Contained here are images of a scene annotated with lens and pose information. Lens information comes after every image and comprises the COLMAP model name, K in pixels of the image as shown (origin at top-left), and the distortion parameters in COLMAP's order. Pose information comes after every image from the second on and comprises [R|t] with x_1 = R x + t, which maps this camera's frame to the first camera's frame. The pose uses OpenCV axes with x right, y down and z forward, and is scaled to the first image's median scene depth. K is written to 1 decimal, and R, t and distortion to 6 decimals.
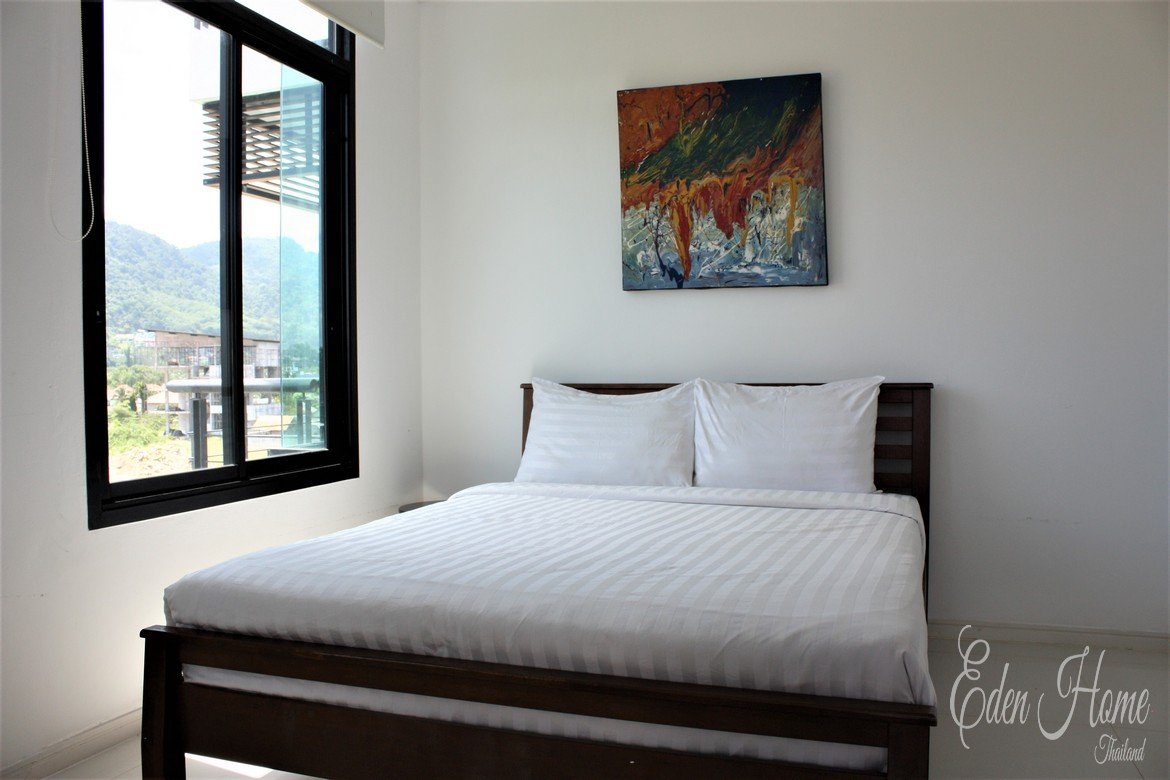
lens RADIAL K [[969.3, 0, 585.0], [0, 969.3, 390.0], [0, 0, 1]] dist [-0.174615, 0.155409]
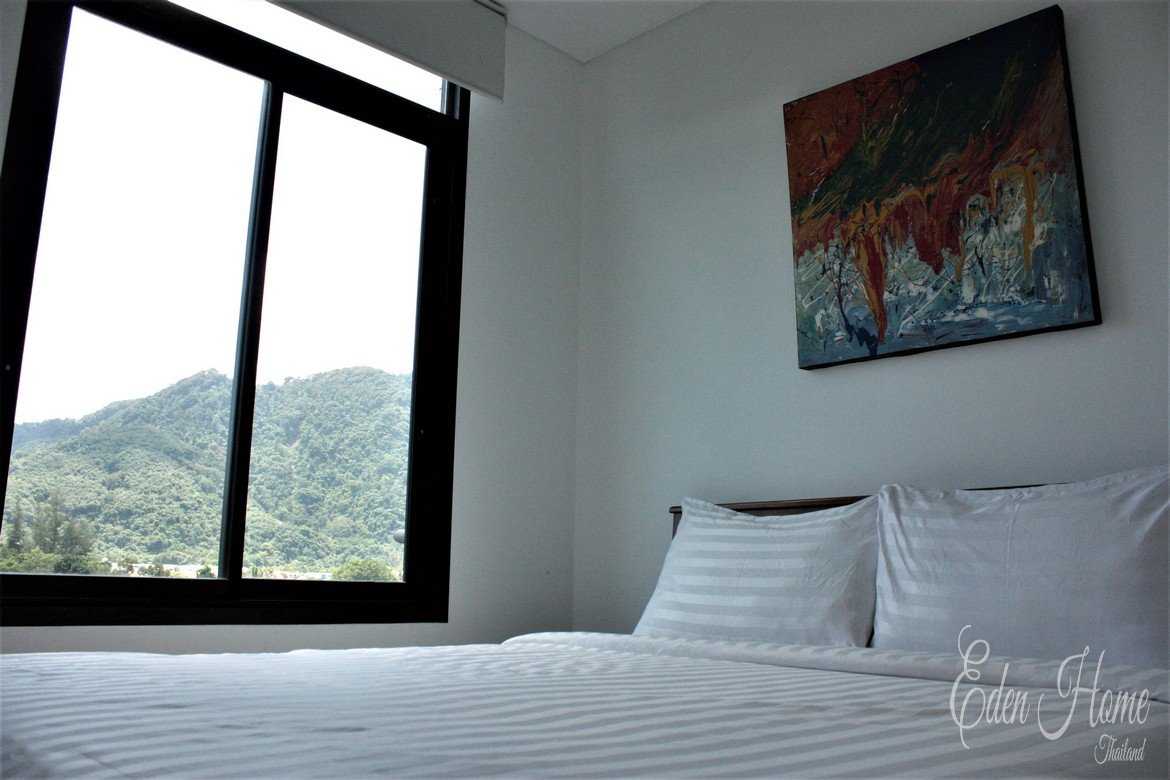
lens RADIAL K [[969.3, 0, 585.0], [0, 969.3, 390.0], [0, 0, 1]] dist [-0.174615, 0.155409]
pose [[0.899369, -0.060740, -0.432950, 0.207257], [-0.032787, 0.978142, -0.205337, 0.062082], [0.435959, 0.198869, 0.877719, 0.338114]]
